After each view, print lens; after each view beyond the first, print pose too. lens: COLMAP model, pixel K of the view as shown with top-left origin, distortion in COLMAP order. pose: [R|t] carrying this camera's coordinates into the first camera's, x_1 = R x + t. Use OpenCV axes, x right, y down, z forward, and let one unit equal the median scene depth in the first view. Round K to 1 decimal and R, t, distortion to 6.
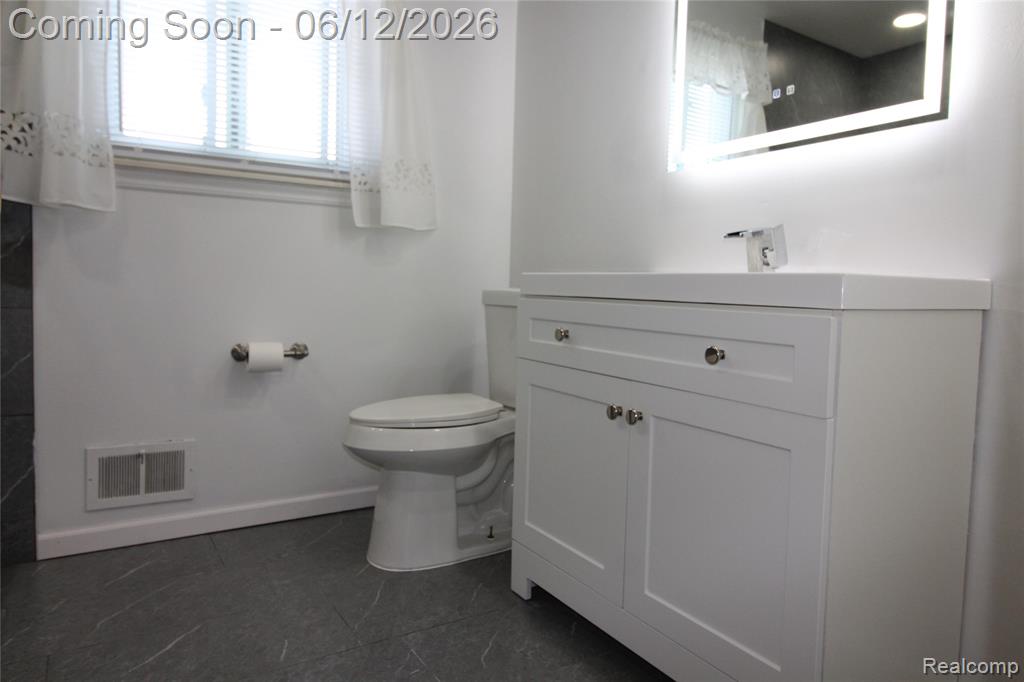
lens RADIAL K [[664.0, 0, 520.2], [0, 664.0, 324.7], [0, 0, 1]] dist [0.002242, -0.003196]
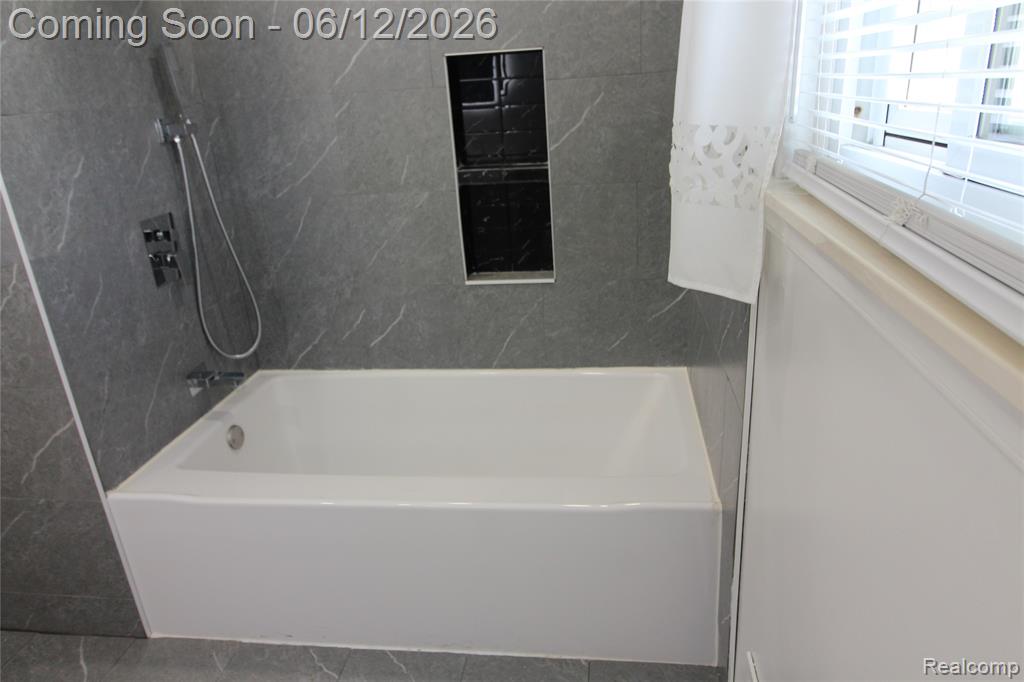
lens RADIAL K [[662.7, 0, 521.3], [0, 662.7, 325.7], [0, 0, 1]] dist [0.012267, -0.016345]
pose [[-0.639070, 0.271410, -0.719671, -0.136368], [-0.000786, 0.935441, 0.353481, -0.278646], [0.769148, 0.226465, -0.597599, 0.998410]]
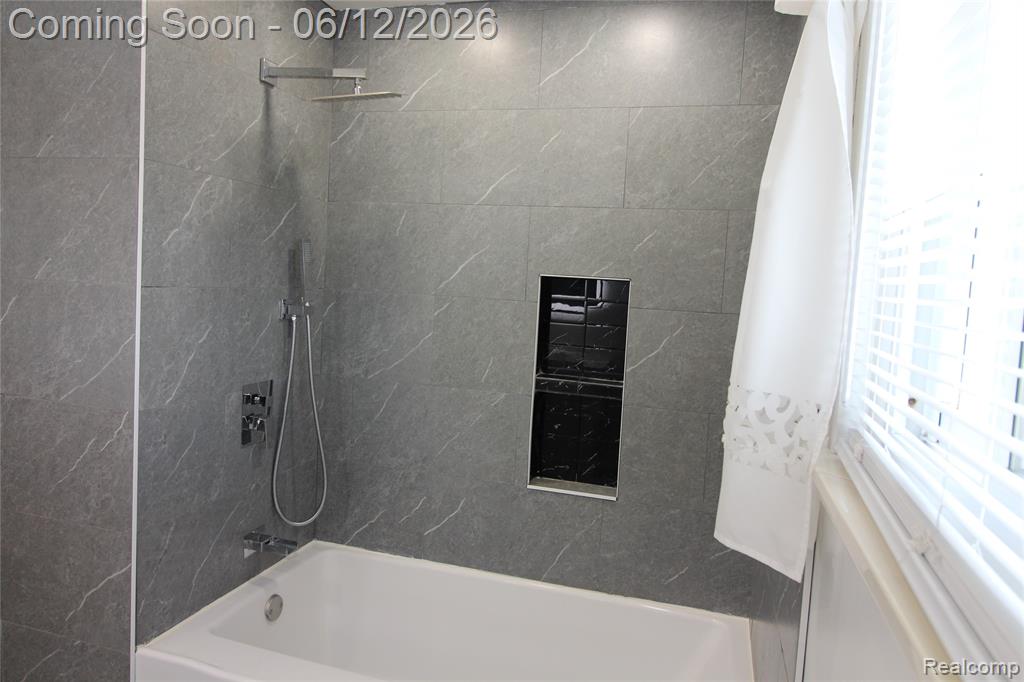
lens RADIAL K [[662.7, 0, 521.3], [0, 662.7, 325.7], [0, 0, 1]] dist [0.012267, -0.016345]
pose [[-0.746054, -0.027409, -0.665321, -0.139856], [-0.115216, 0.989396, 0.088436, -0.311462], [0.655842, 0.142633, -0.741301, 1.022228]]
